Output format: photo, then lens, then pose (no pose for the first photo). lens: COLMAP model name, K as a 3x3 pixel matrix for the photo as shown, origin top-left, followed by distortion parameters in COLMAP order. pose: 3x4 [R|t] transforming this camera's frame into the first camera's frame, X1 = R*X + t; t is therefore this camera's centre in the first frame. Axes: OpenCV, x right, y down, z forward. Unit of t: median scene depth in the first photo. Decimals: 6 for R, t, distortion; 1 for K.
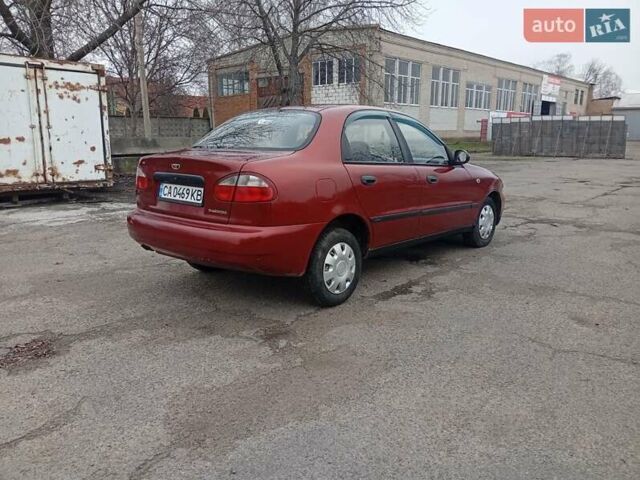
lens RADIAL K [[498.4, 0, 319.6], [0, 498.4, 244.2], [0, 0, 1]] dist [0.019710, -0.049054]
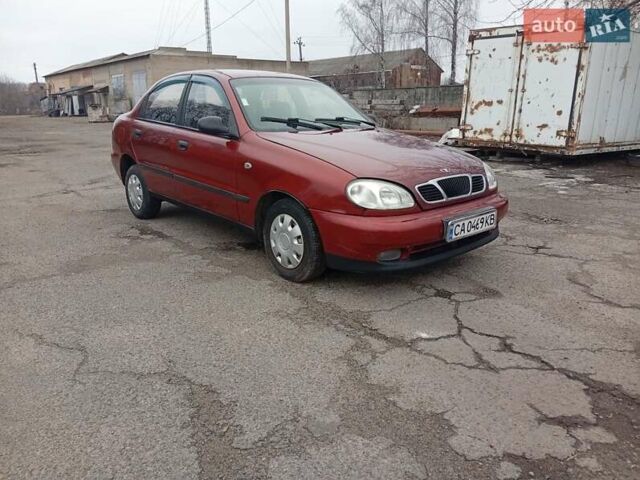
lens RADIAL K [[498.4, 0, 318.5], [0, 498.4, 240.0], [0, 0, 1]] dist [0.019710, -0.049054]
pose [[-0.130385, 0.264742, -0.955464, 0.635864], [-0.206914, 0.935205, 0.287364, -0.159291], [0.969632, 0.235167, -0.067158, 0.753700]]
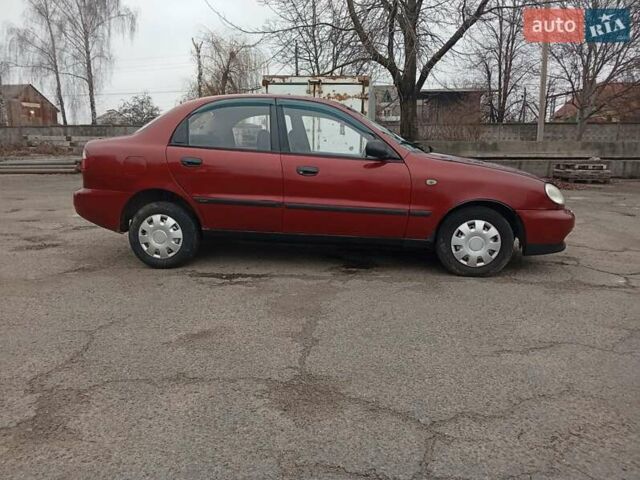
lens RADIAL K [[498.4, 0, 308.0], [0, 498.4, 247.0], [0, 0, 1]] dist [0.019710, -0.049054]
pose [[0.550407, 0.172180, -0.816949, 0.555473], [-0.188683, 0.978841, 0.079178, -0.040006], [0.813296, 0.110565, 0.571248, 0.294073]]
